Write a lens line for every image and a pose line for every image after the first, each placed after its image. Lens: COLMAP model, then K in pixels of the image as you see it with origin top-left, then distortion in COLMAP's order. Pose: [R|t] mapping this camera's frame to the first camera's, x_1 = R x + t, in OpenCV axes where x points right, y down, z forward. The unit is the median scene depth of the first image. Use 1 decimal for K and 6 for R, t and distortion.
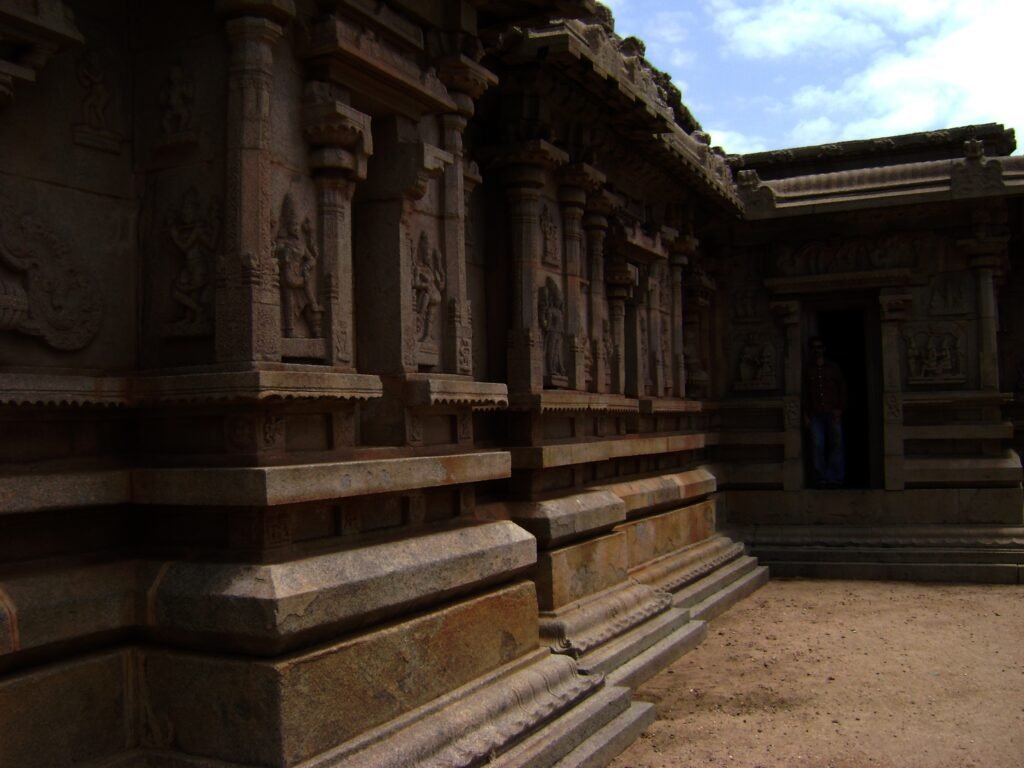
lens RADIAL K [[1058.7, 0, 512.0], [0, 1058.7, 384.0], [0, 0, 1]] dist [-0.158022, 0.126722]
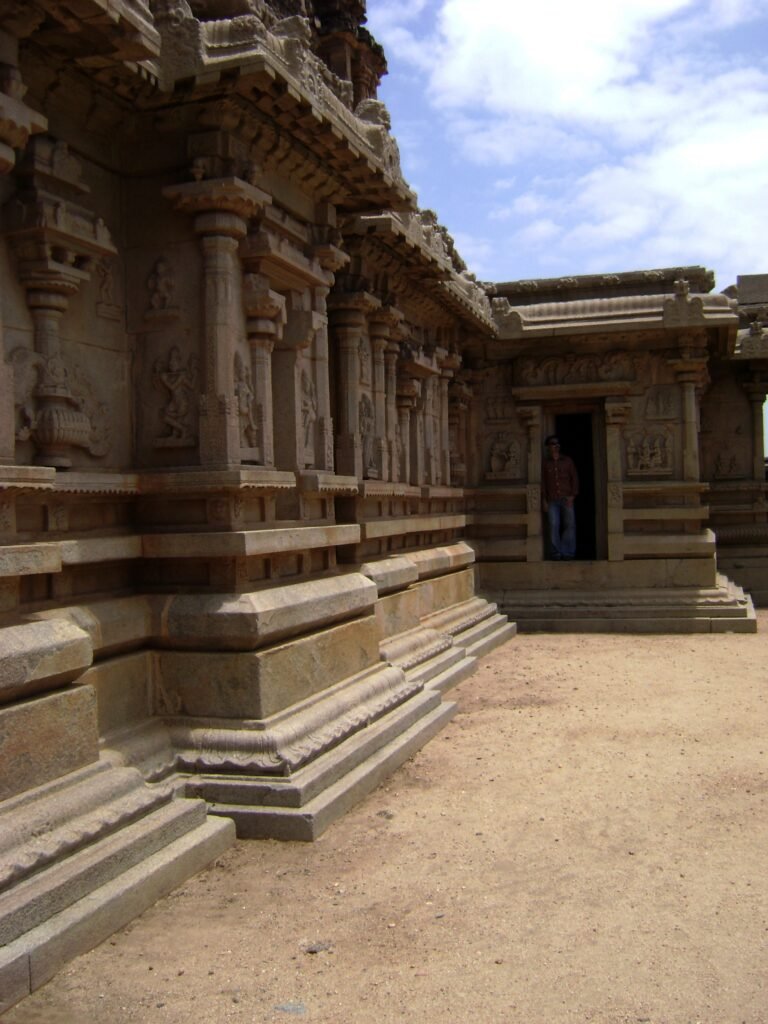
lens RADIAL K [[1058.7, 0, 384.0], [0, 1058.7, 512.0], [0, 0, 1]] dist [-0.158022, 0.126722]
pose [[0.989936, -0.001722, 0.141505, -0.119402], [-0.003909, 0.999212, 0.039510, -0.006667], [-0.141462, -0.039666, 0.989149, -0.288178]]
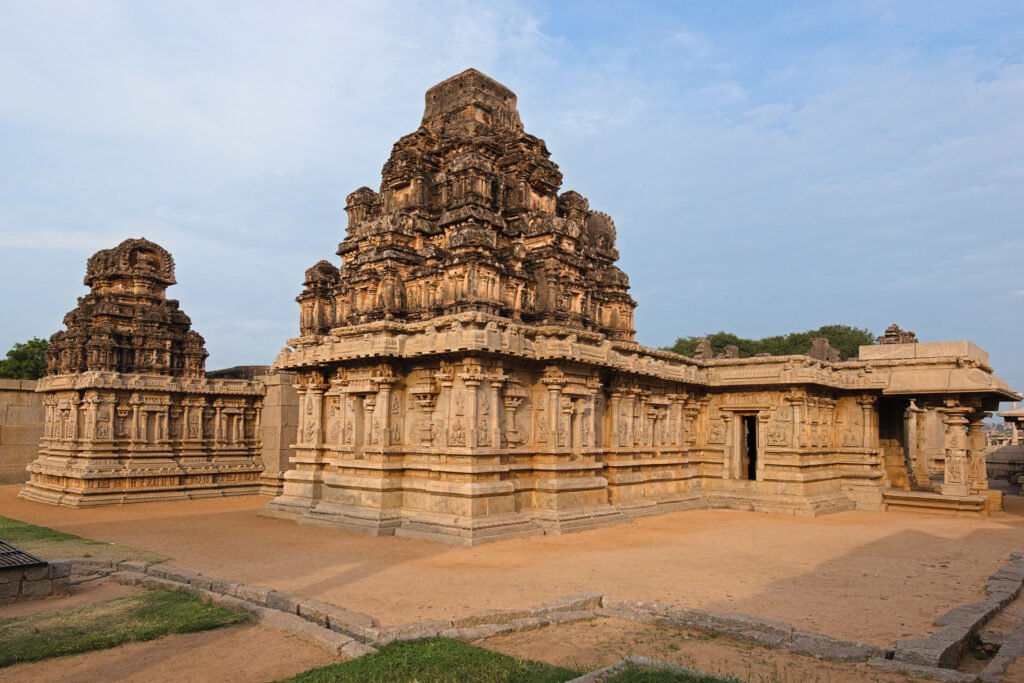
lens RADIAL K [[703.2, 0, 484.2], [0, 703.2, 400.6], [0, 0, 1]] dist [0.013062, 0.000245]
pose [[0.955860, 0.029854, -0.292301, 0.290860], [-0.030412, 0.999534, 0.002635, -0.149743], [0.292244, 0.006370, 0.956323, -1.587468]]
